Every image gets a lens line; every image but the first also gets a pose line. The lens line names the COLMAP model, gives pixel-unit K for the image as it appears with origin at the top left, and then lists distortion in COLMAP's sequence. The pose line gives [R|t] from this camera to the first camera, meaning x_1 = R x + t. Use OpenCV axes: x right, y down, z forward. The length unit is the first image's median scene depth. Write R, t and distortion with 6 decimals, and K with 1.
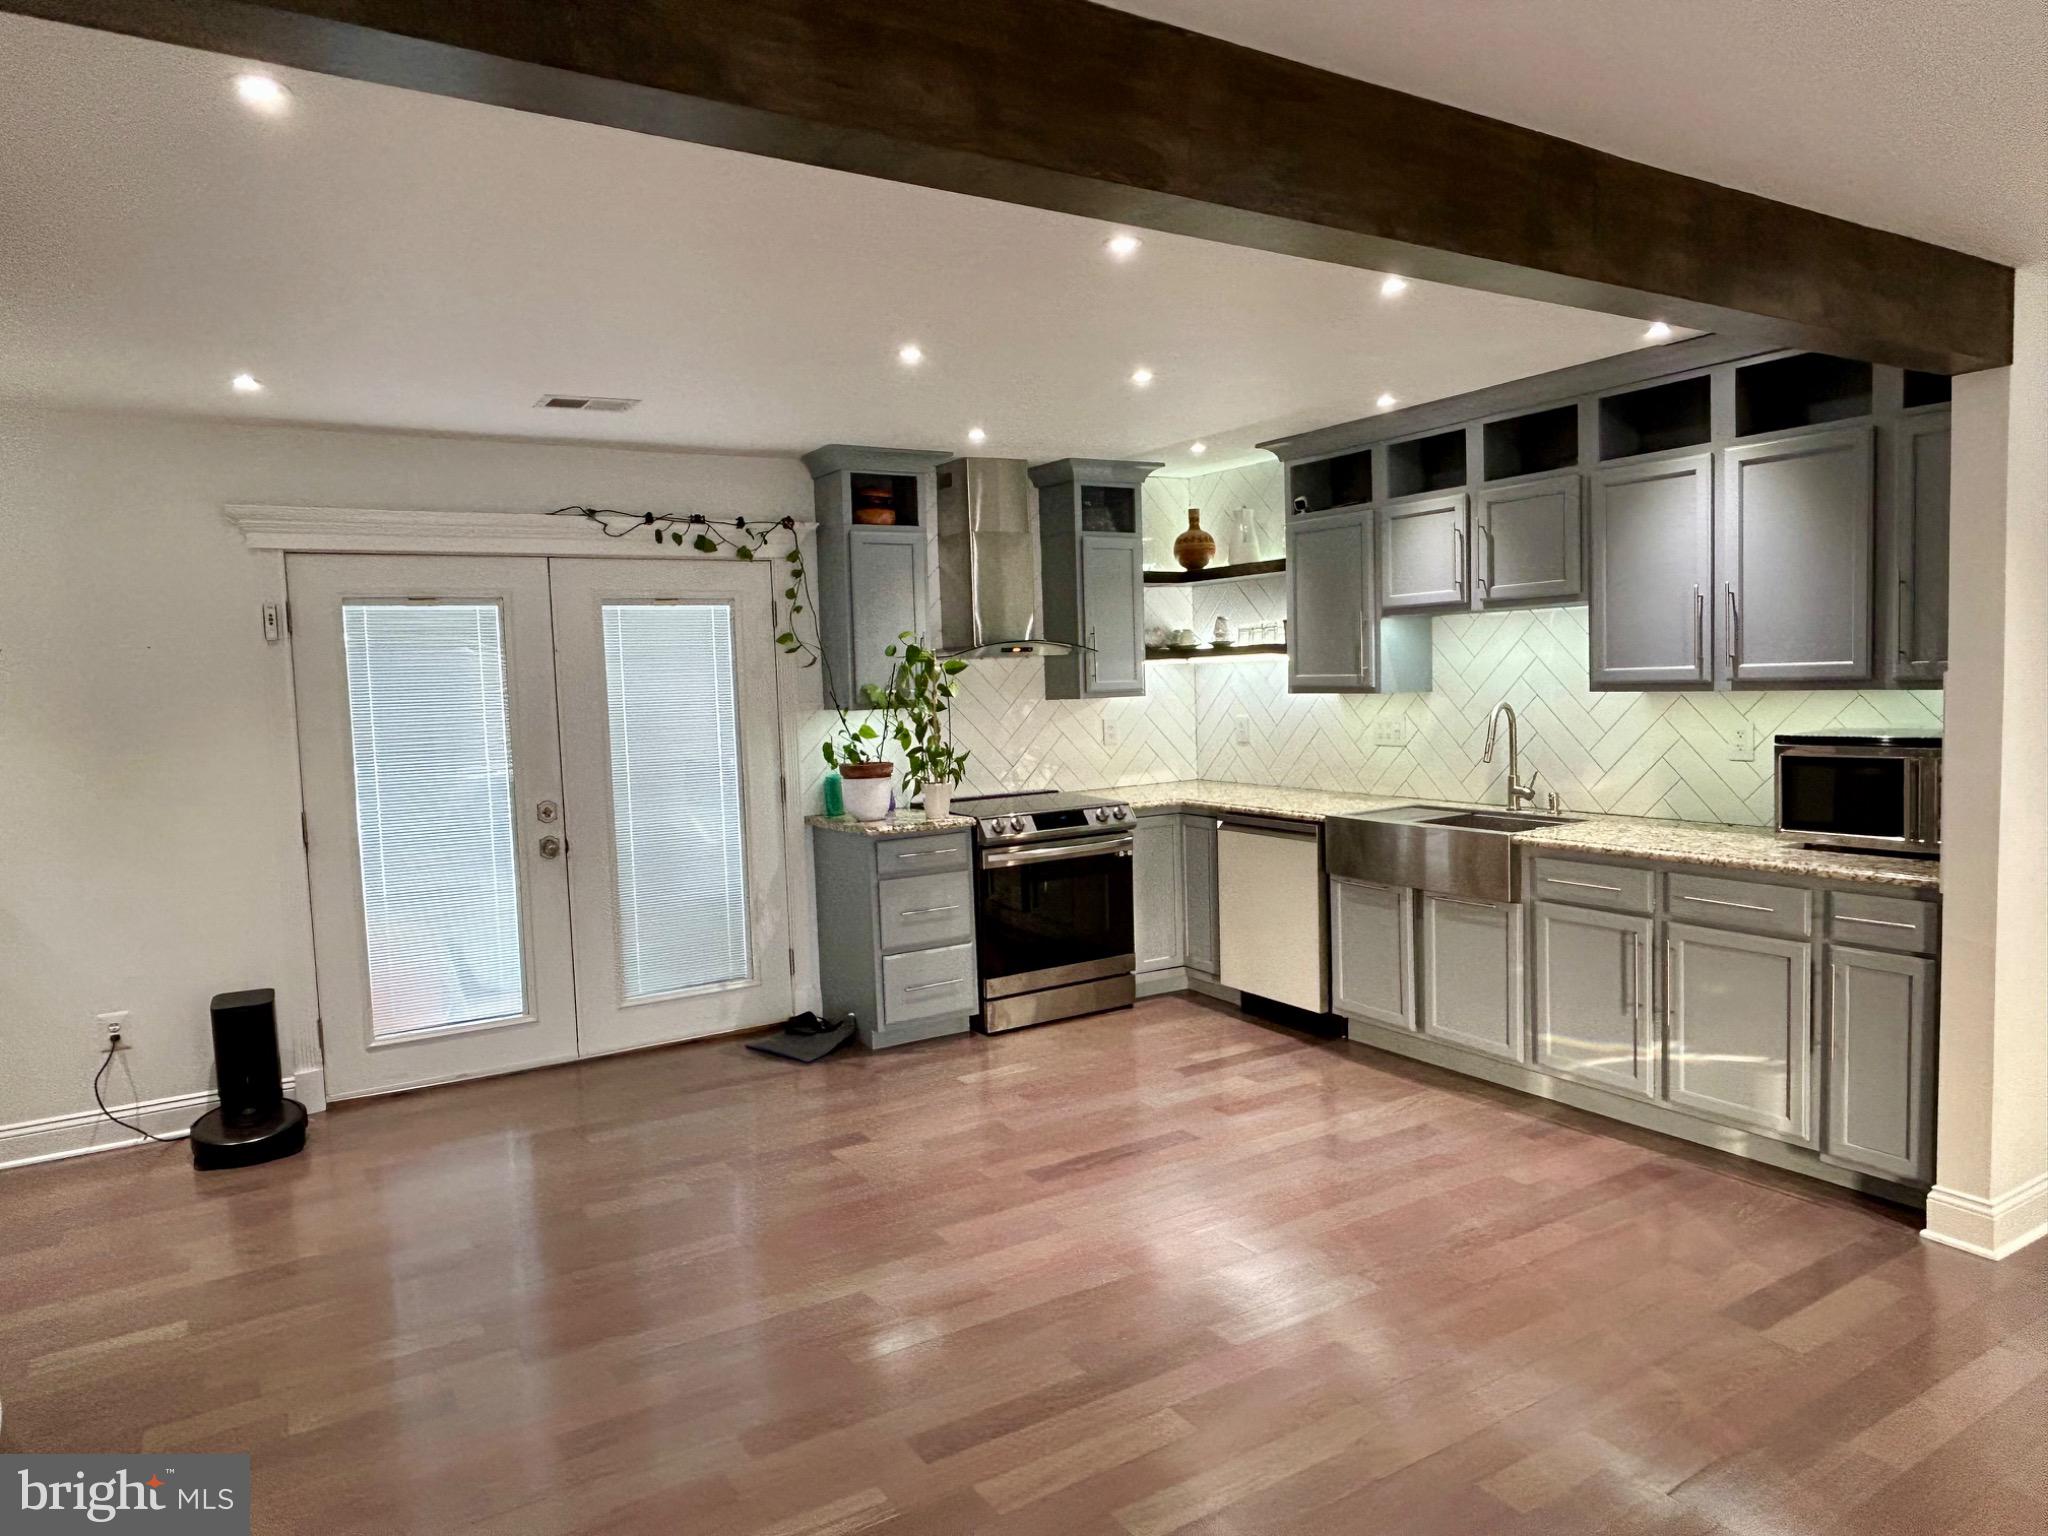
lens RADIAL K [[1258.4, 0, 1024.0], [0, 1258.4, 768.0], [0, 0, 1]] dist [-0.118436, 0.000503]
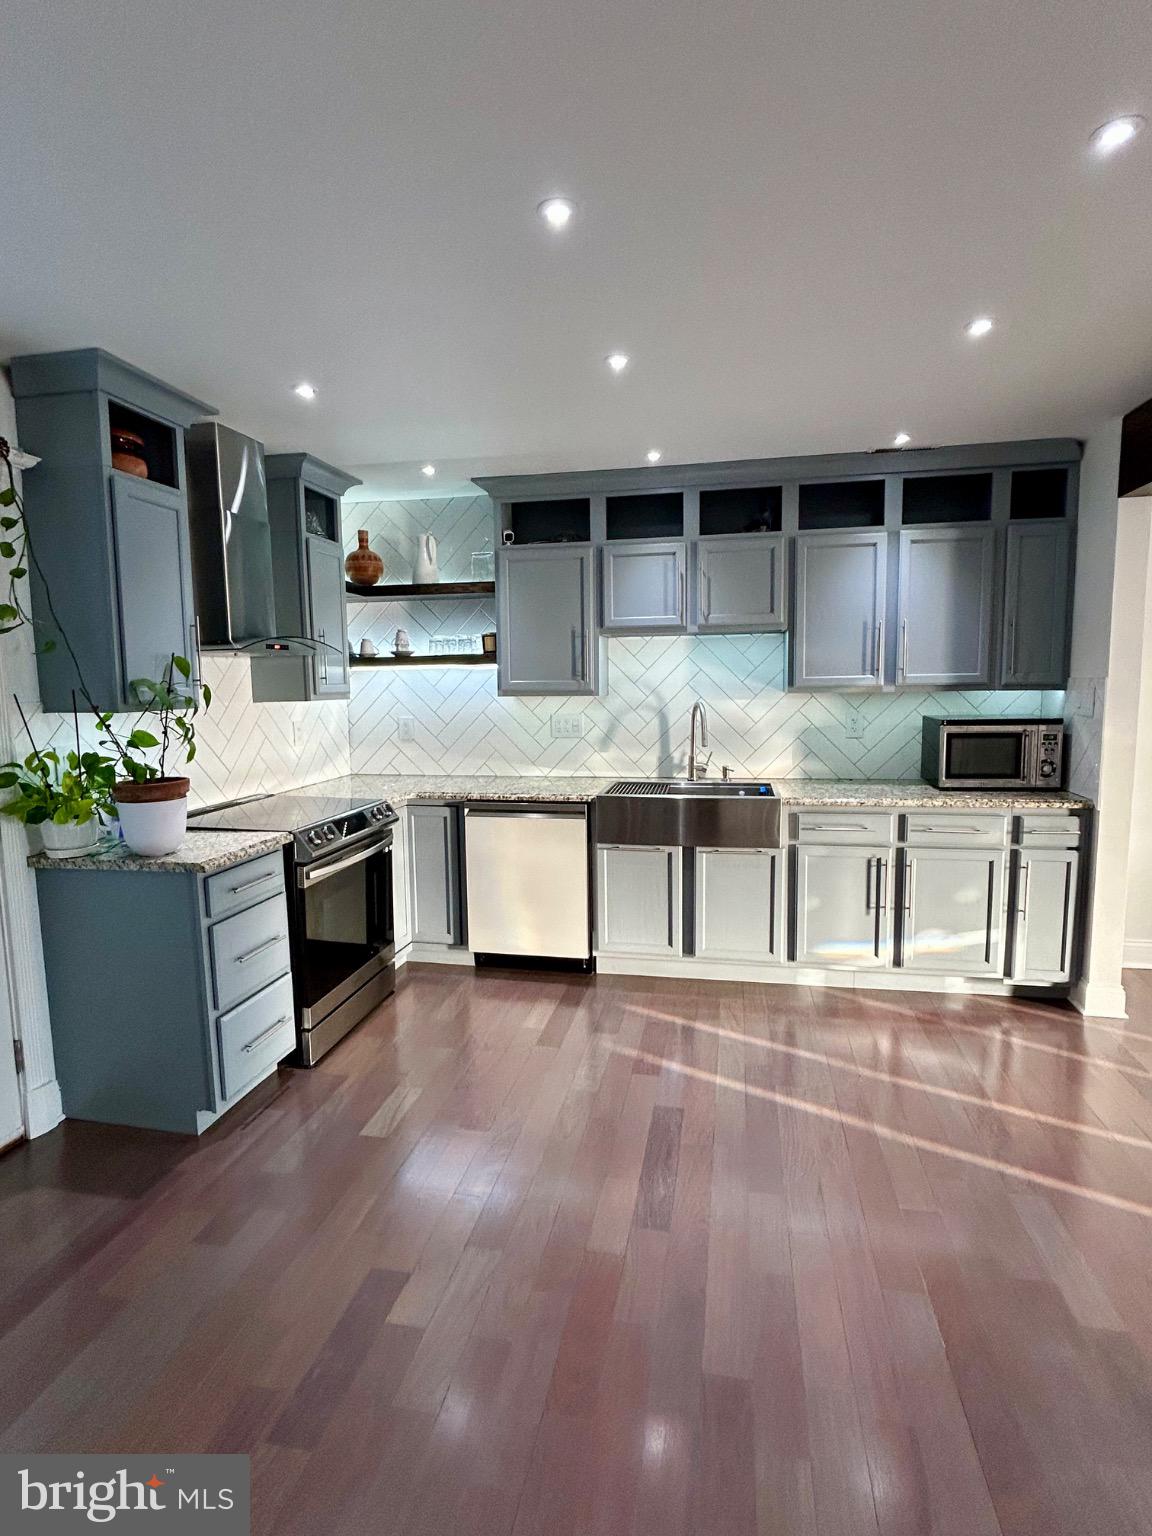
lens RADIAL K [[769.4, 0, 576.0], [0, 769.4, 768.0], [0, 0, 1]] dist [-0.033099, -0.000497]
pose [[0.664292, -0.057482, 0.745260, -0.312934], [0.045262, 0.998302, 0.036654, -0.016510], [-0.746102, 0.009383, 0.665766, 0.499942]]
